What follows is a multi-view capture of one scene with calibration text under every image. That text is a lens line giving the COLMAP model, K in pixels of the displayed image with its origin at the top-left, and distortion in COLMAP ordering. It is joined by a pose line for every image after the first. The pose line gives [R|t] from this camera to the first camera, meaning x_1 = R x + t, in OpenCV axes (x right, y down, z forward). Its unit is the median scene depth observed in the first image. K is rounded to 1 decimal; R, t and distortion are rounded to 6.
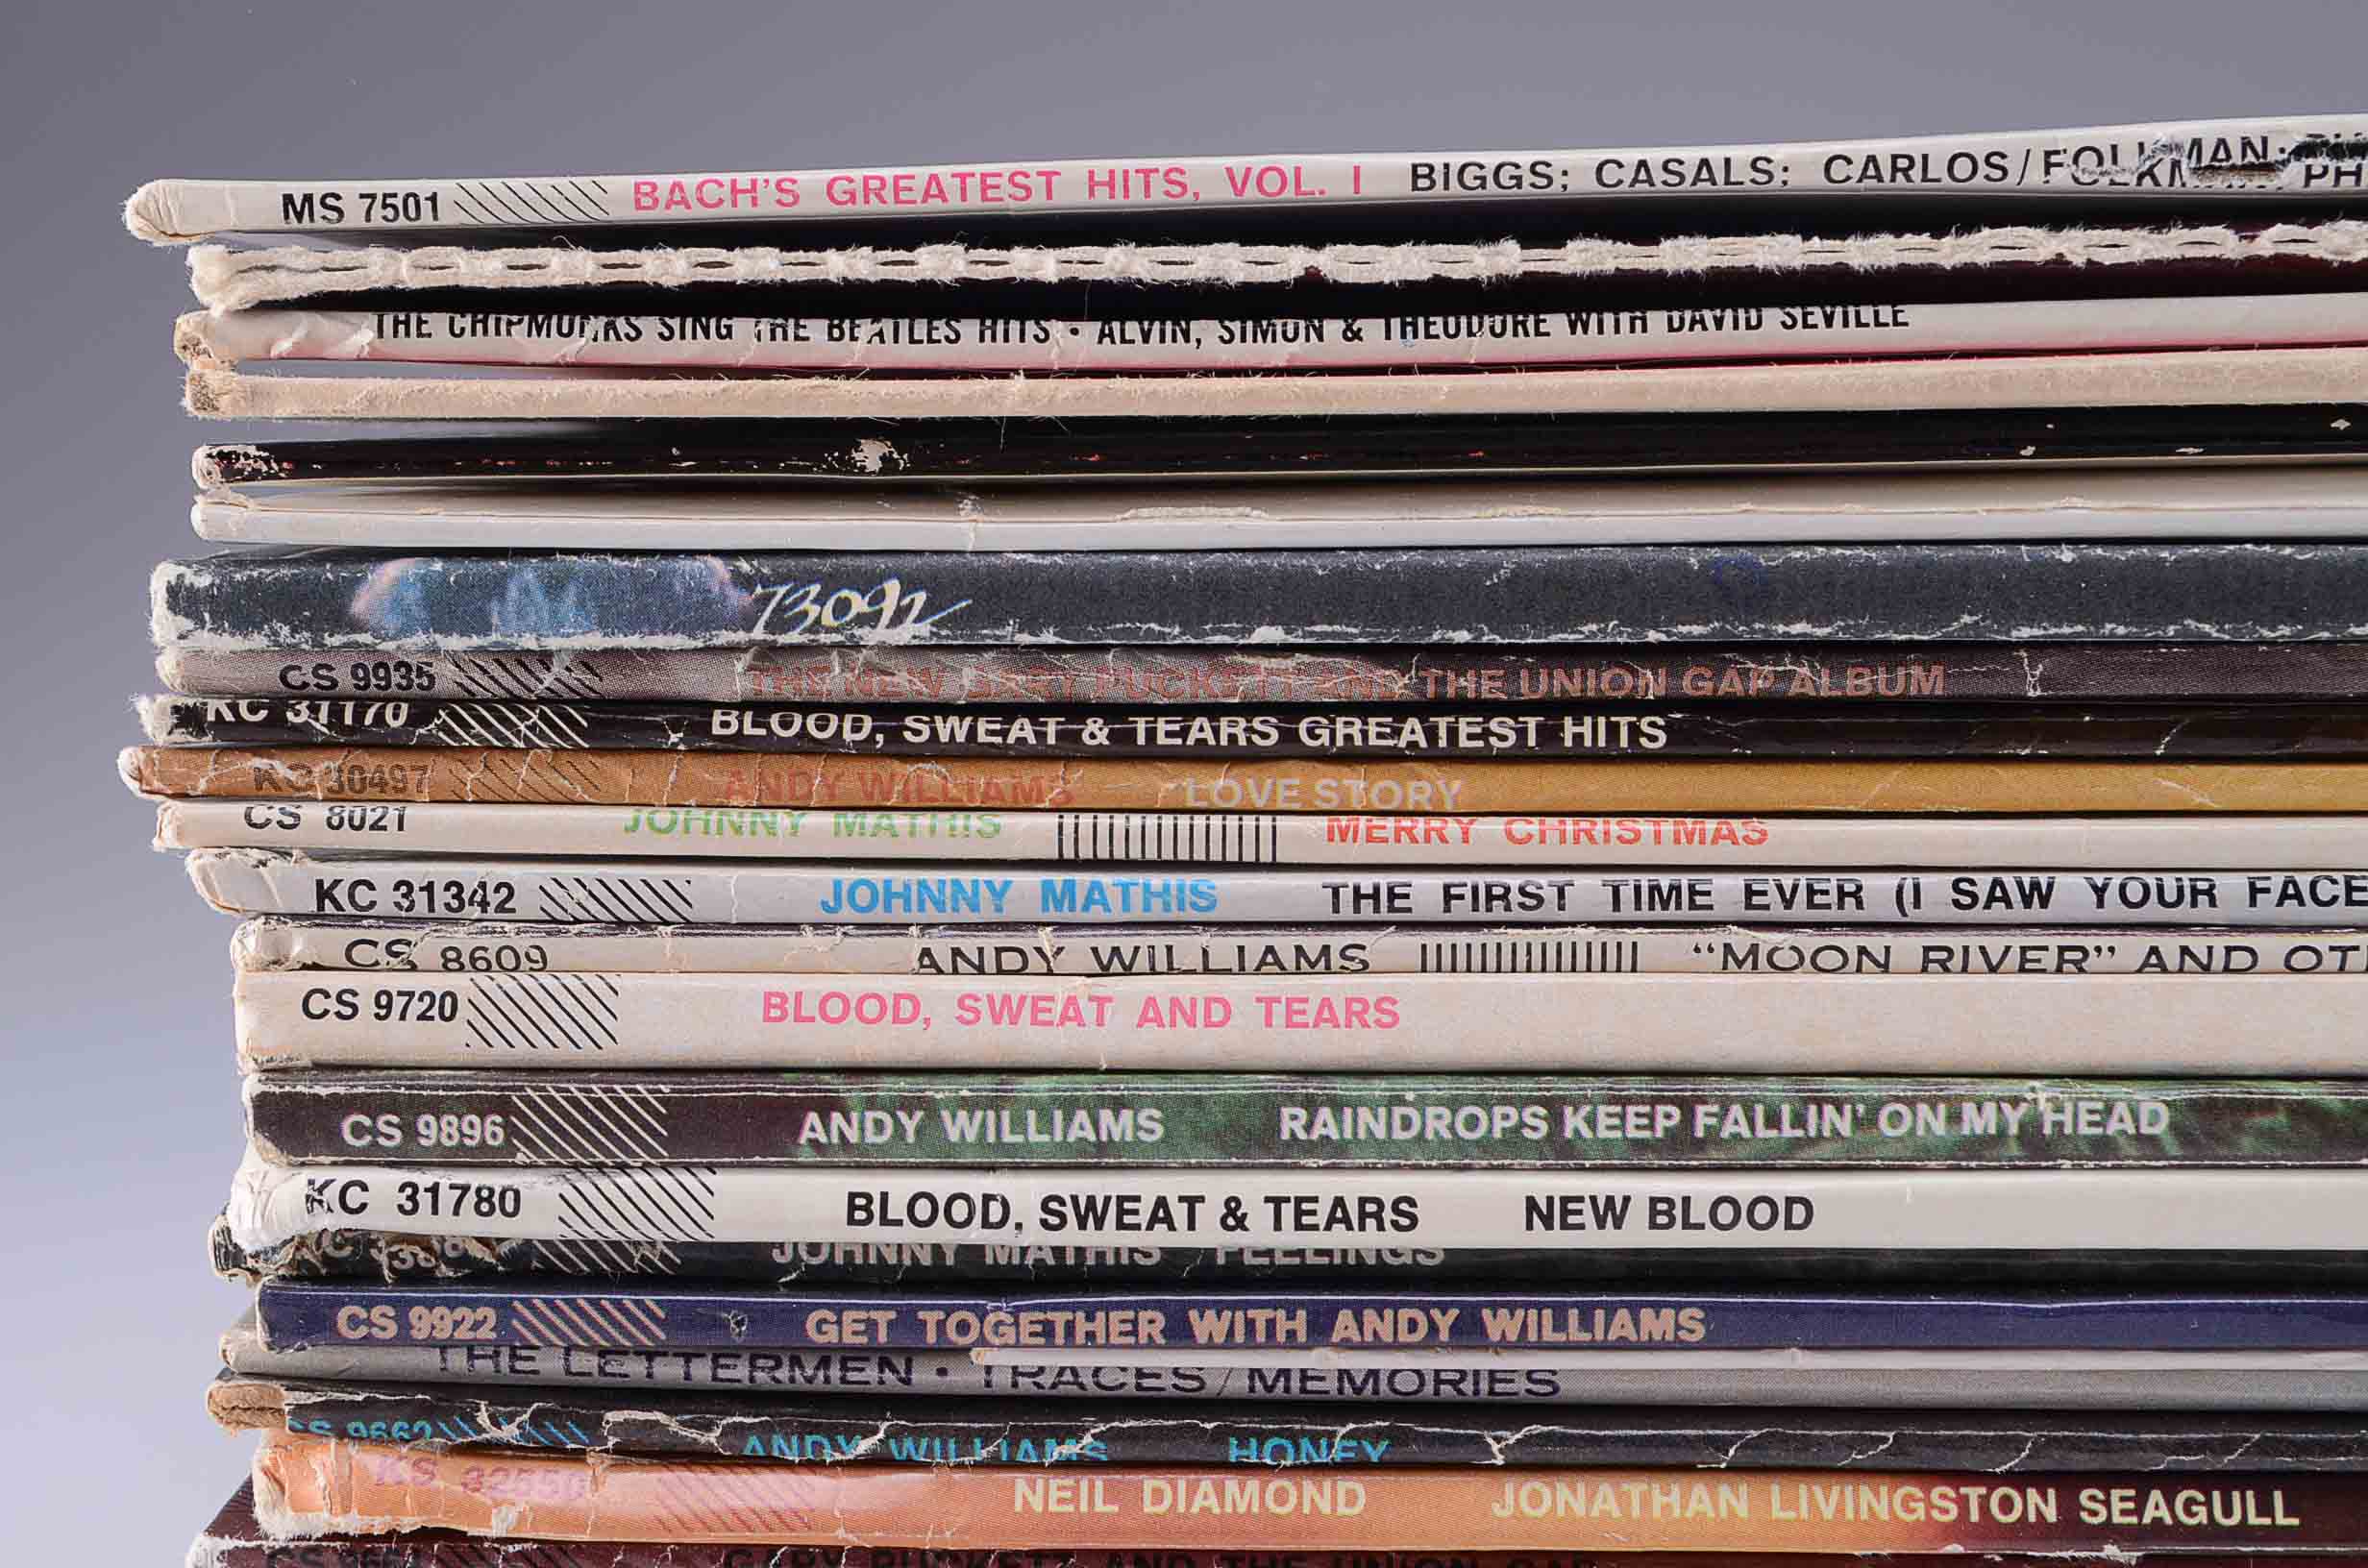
lens RADIAL K [[4089.1, 0, 1148.3], [0, 4089.1, 833.6], [0, 0, 1]] dist [-0.005251, 0.025398]
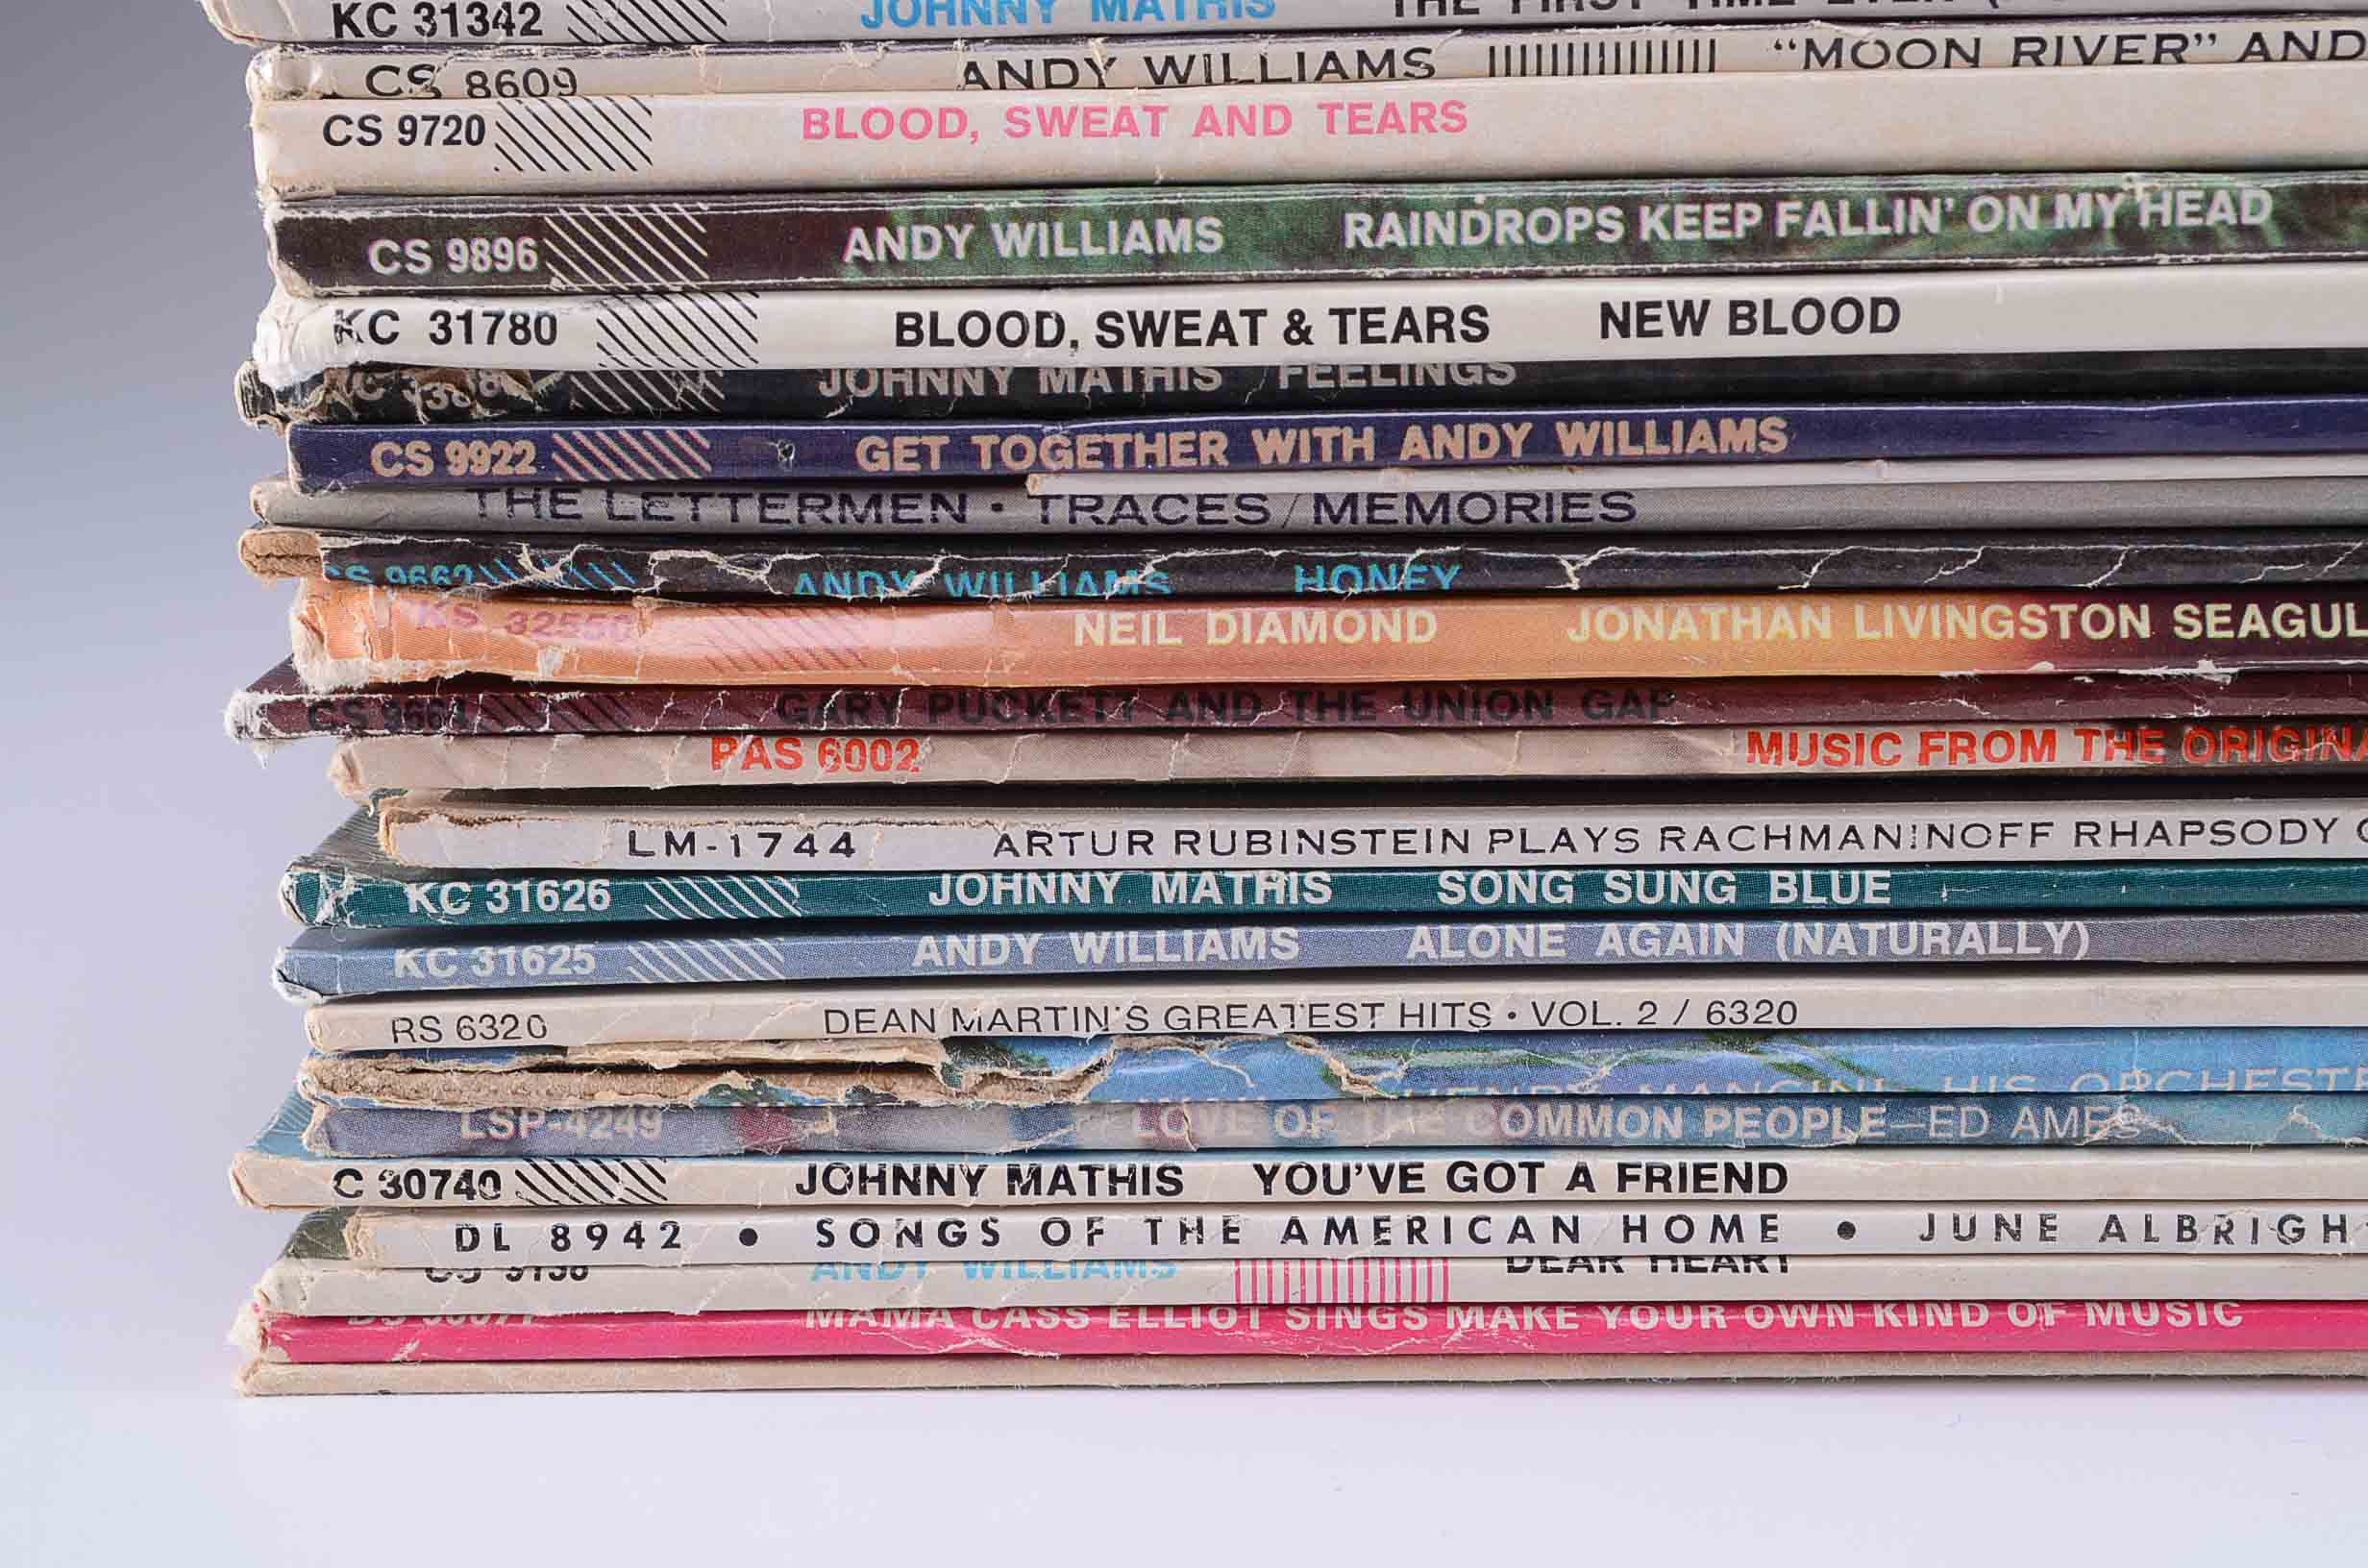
lens RADIAL K [[4089.1, 0, 1148.3], [0, 4089.1, 833.6], [0, 0, 1]] dist [-0.005251, 0.025398]
pose [[0.999854, -0.016020, -0.005972, -0.010254], [0.016539, 0.994803, 0.100461, 0.113100], [0.004331, -0.100545, 0.994923, 0.029593]]
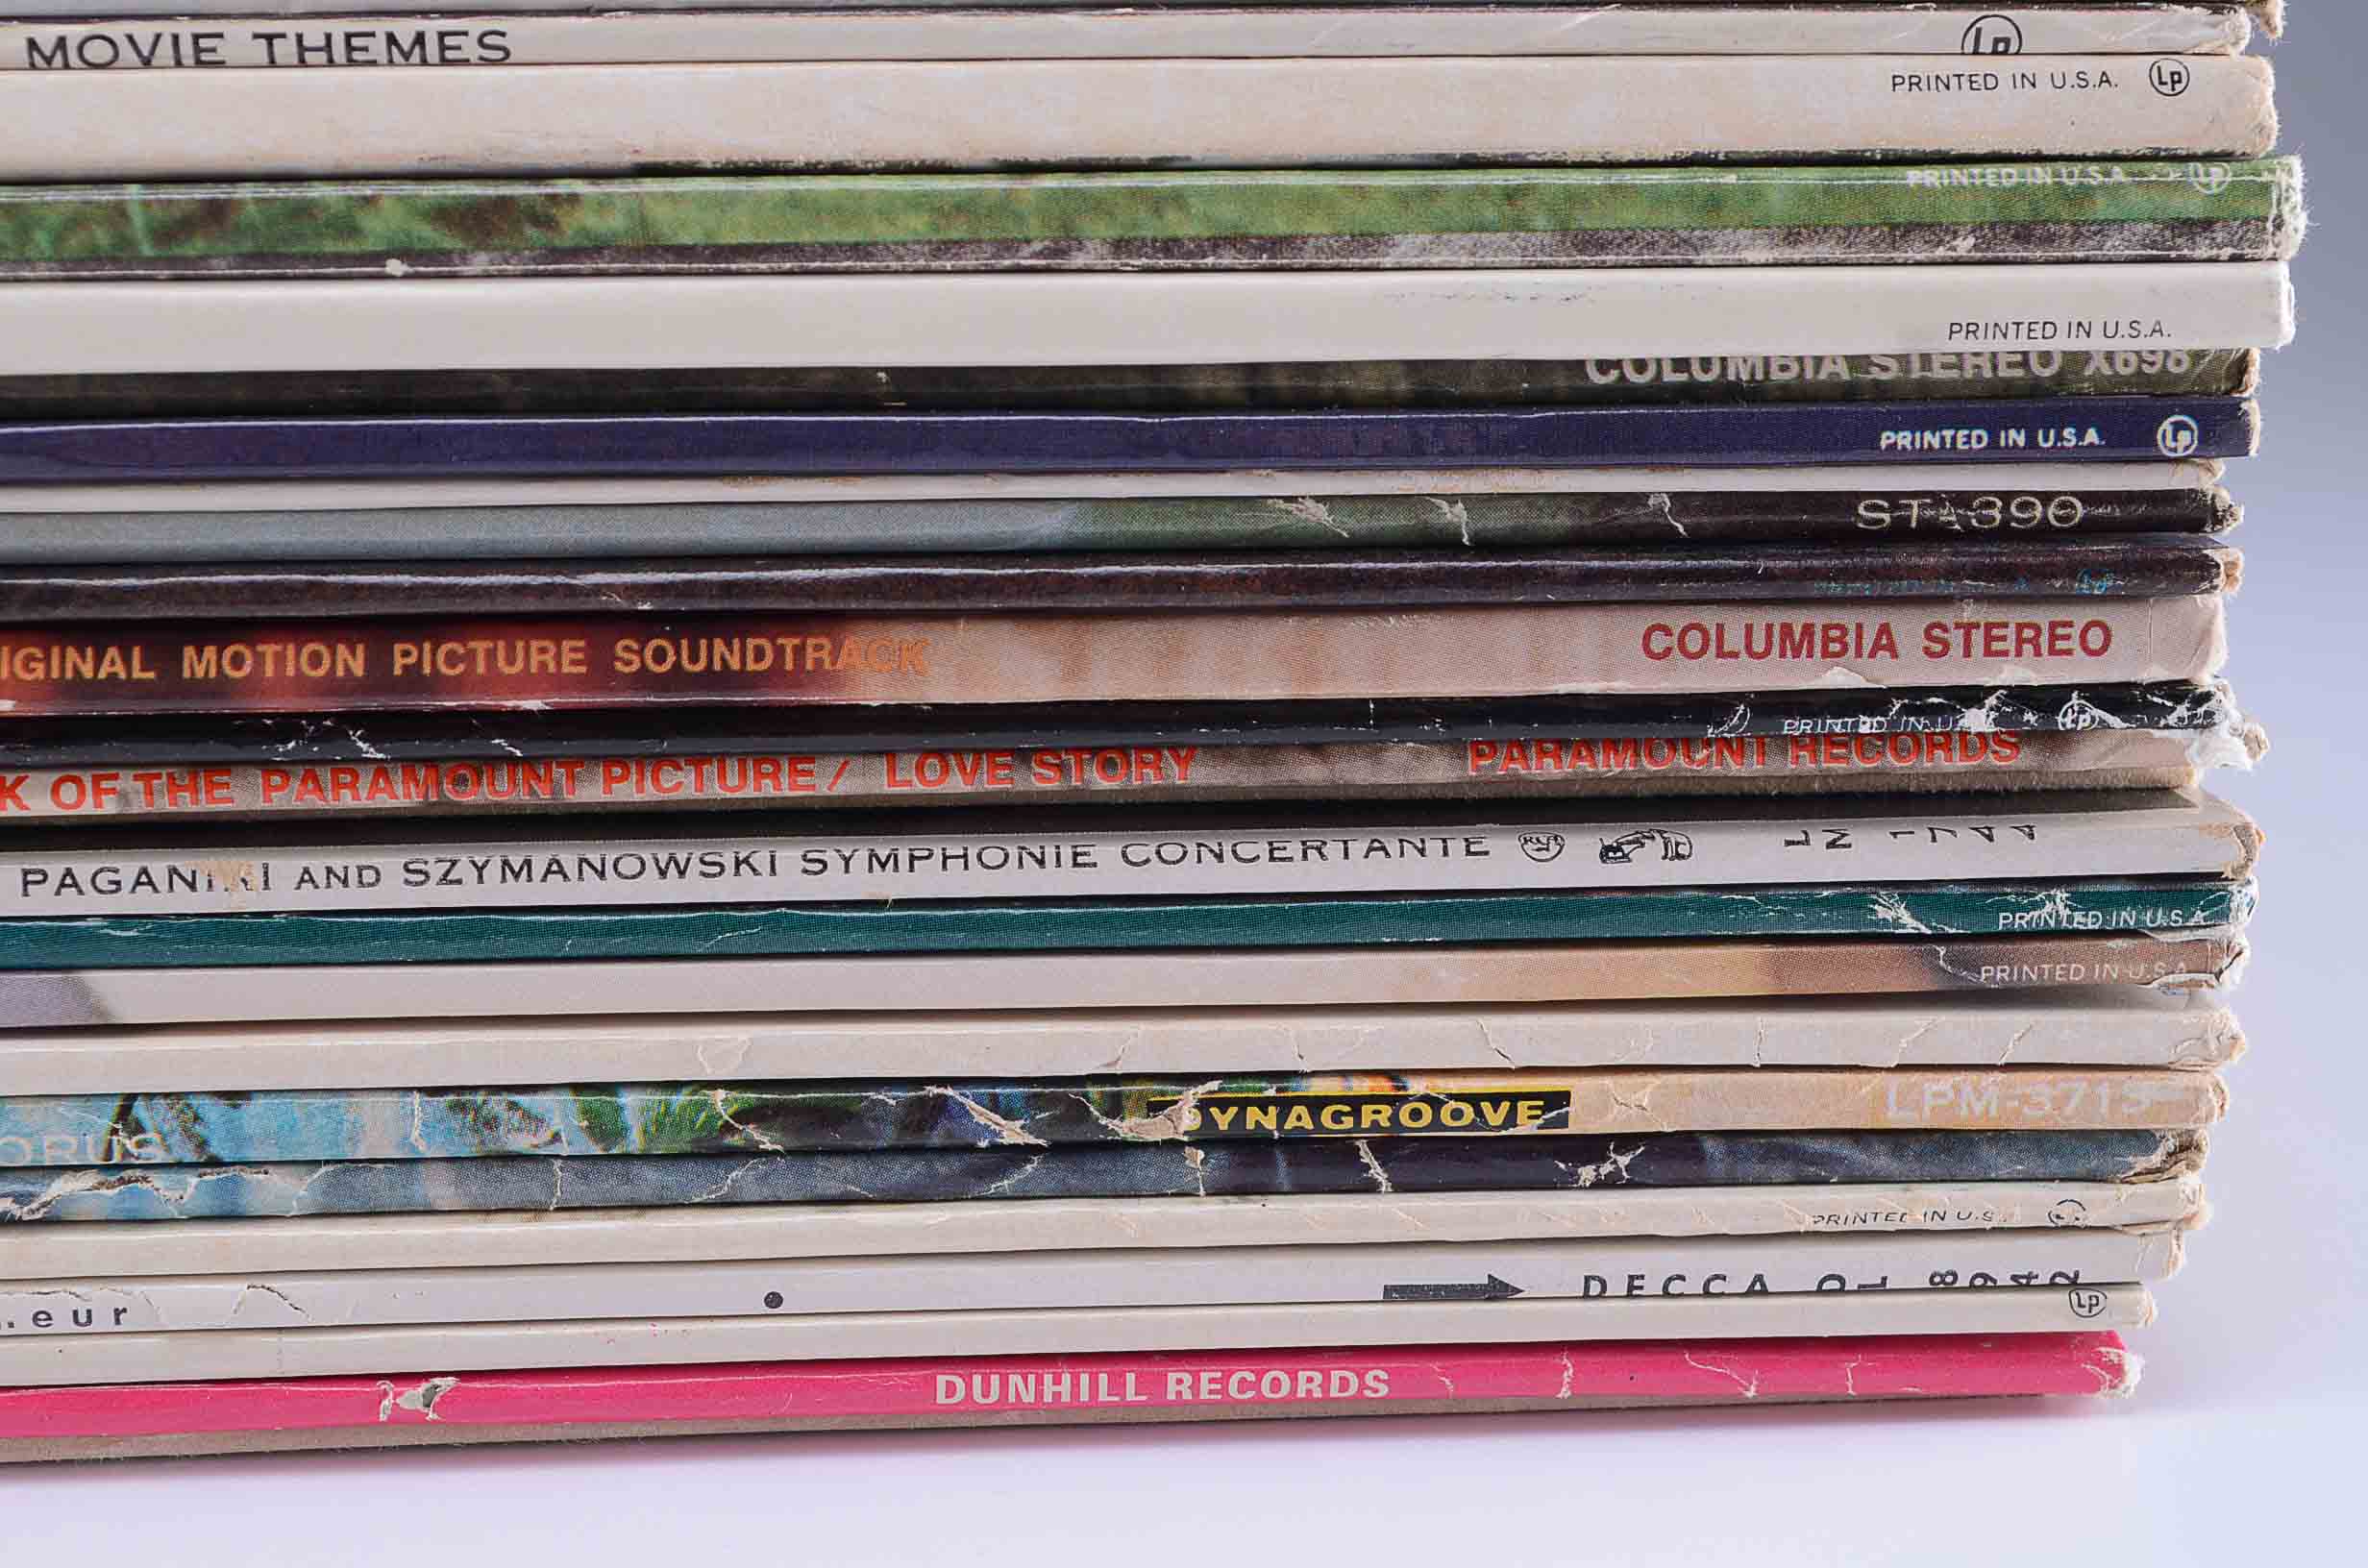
lens RADIAL K [[4423.4, 0, 1179.3], [0, 4423.4, 833.1], [0, 0, 1]] dist [0.018702, -0.018408]
pose [[0.991920, -0.023923, 0.124586, 0.509489], [0.012398, 0.995638, 0.092476, 0.114447], [-0.126255, -0.090184, 0.987890, -0.020079]]
